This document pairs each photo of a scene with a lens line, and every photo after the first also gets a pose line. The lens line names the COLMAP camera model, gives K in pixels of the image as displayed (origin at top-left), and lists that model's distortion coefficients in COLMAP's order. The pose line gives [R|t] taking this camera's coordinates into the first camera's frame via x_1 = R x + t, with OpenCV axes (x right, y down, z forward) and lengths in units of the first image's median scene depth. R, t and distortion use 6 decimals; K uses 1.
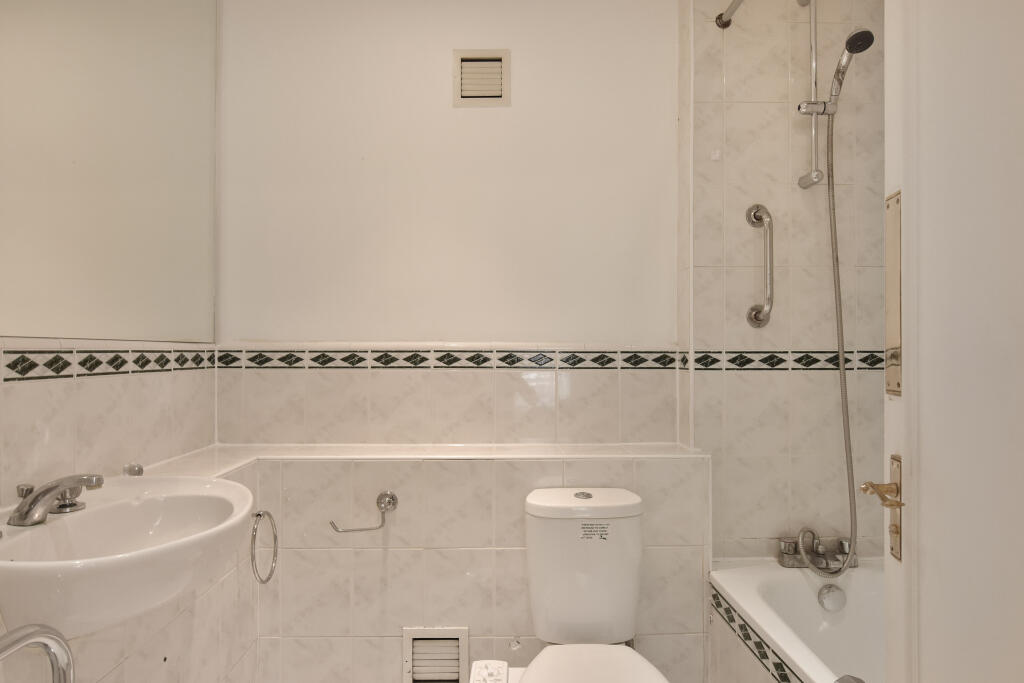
lens RADIAL K [[646.9, 0, 510.5], [0, 646.9, 354.6], [0, 0, 1]] dist [-0.017124, -0.000775]
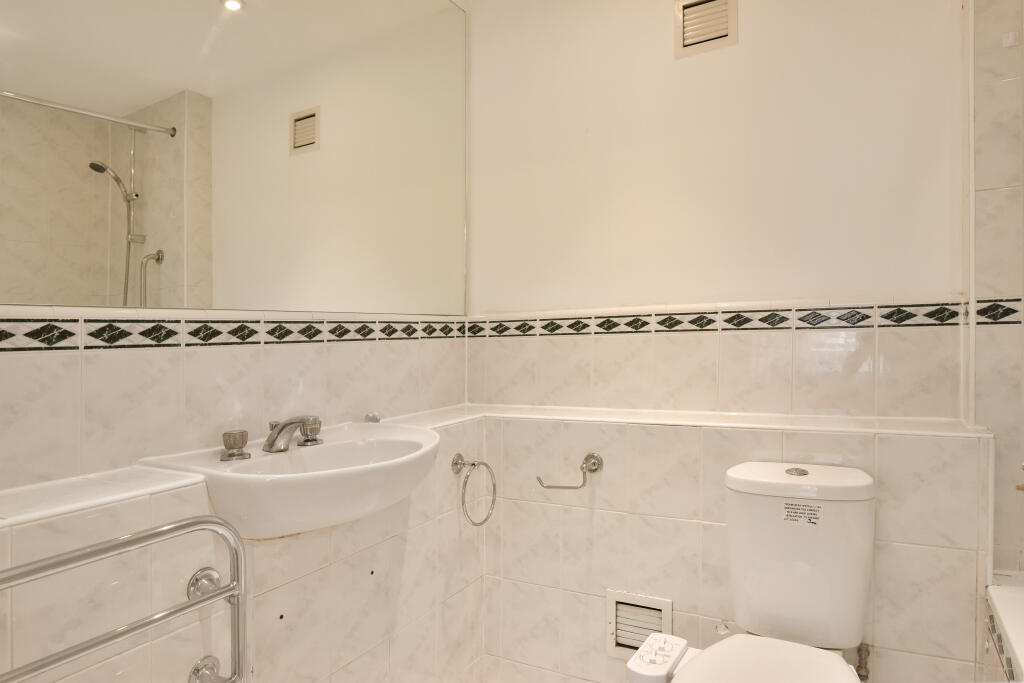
lens RADIAL K [[638.0, 0, 512.0], [0, 638.0, 341.5], [0, 0, 1]] dist [-0.016732, -0.001747]
pose [[0.860682, -0.020837, -0.508717, 0.213605], [0.026774, 0.999632, 0.004354, 0.029015], [0.508439, -0.017367, 0.860923, 0.075674]]
